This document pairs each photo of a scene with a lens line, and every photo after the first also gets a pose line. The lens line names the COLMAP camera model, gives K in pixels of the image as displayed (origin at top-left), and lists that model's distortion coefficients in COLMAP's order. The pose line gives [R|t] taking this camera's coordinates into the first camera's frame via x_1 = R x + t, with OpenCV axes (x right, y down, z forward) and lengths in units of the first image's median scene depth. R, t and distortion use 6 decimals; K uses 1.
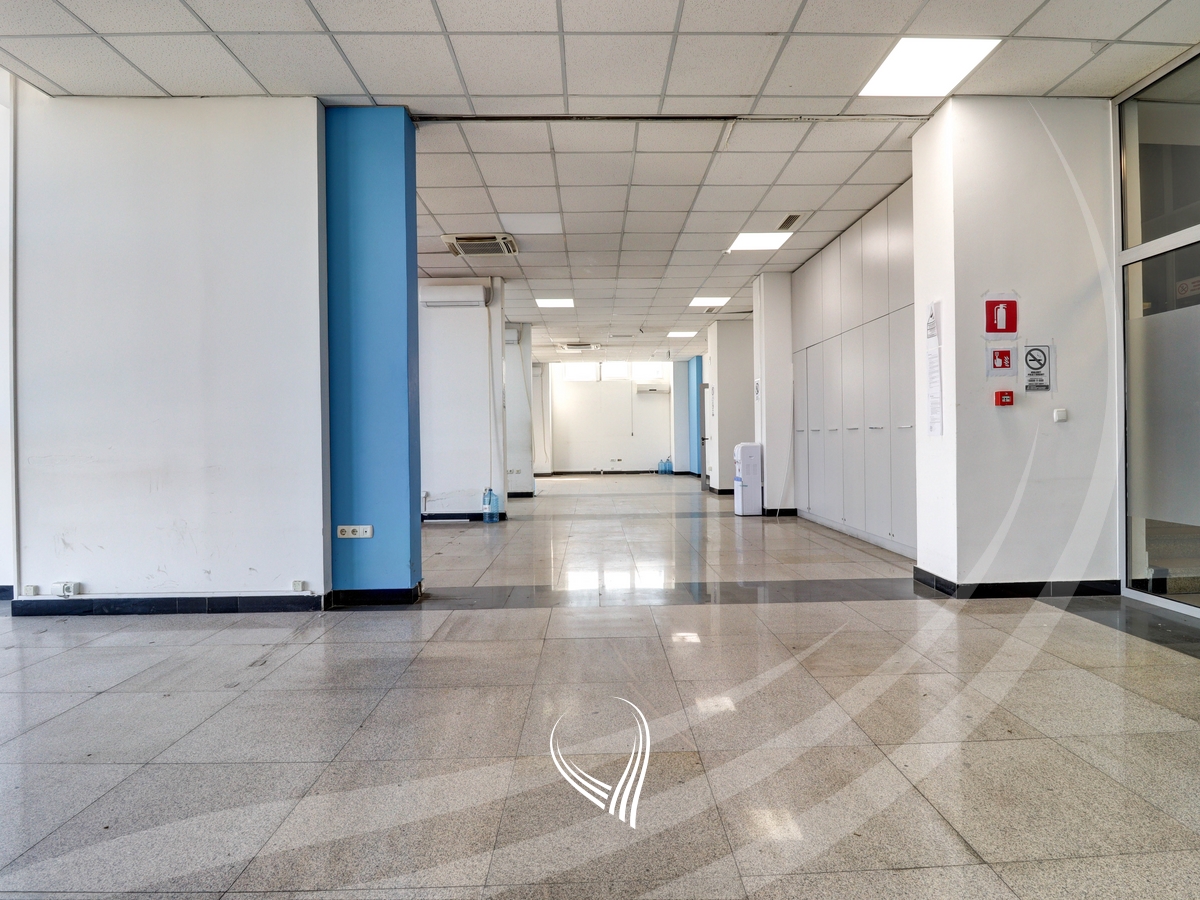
lens RADIAL K [[628.8, 0, 611.8], [0, 628.8, 446.6], [0, 0, 1]] dist [-0.007510, -0.007464]
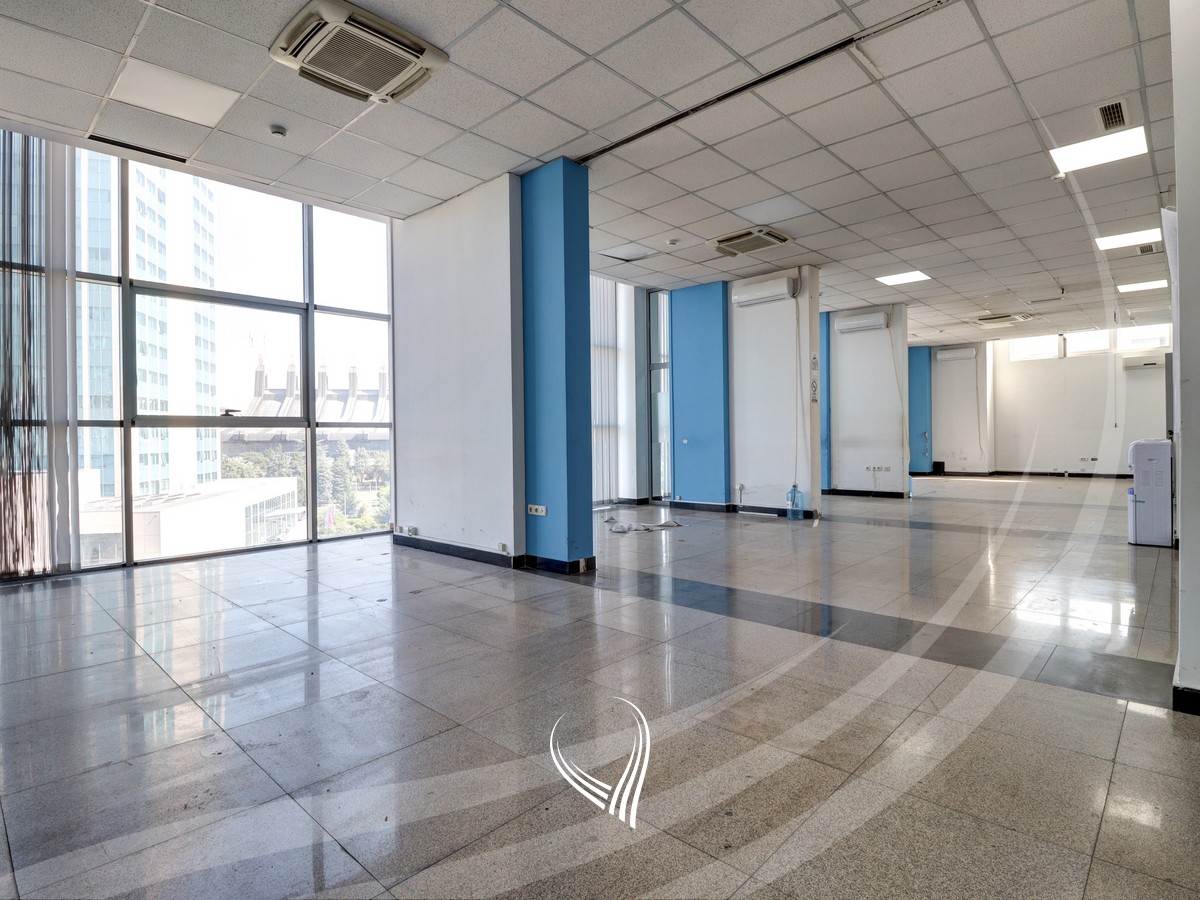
lens RADIAL K [[628.8, 0, 610.6], [0, 628.8, 444.4], [0, 0, 1]] dist [-0.007510, -0.007464]
pose [[0.709275, 0.010771, -0.704849, 0.311577], [-0.004492, 0.999932, 0.010760, -0.005294], [0.704917, -0.004466, 0.709276, 0.116141]]
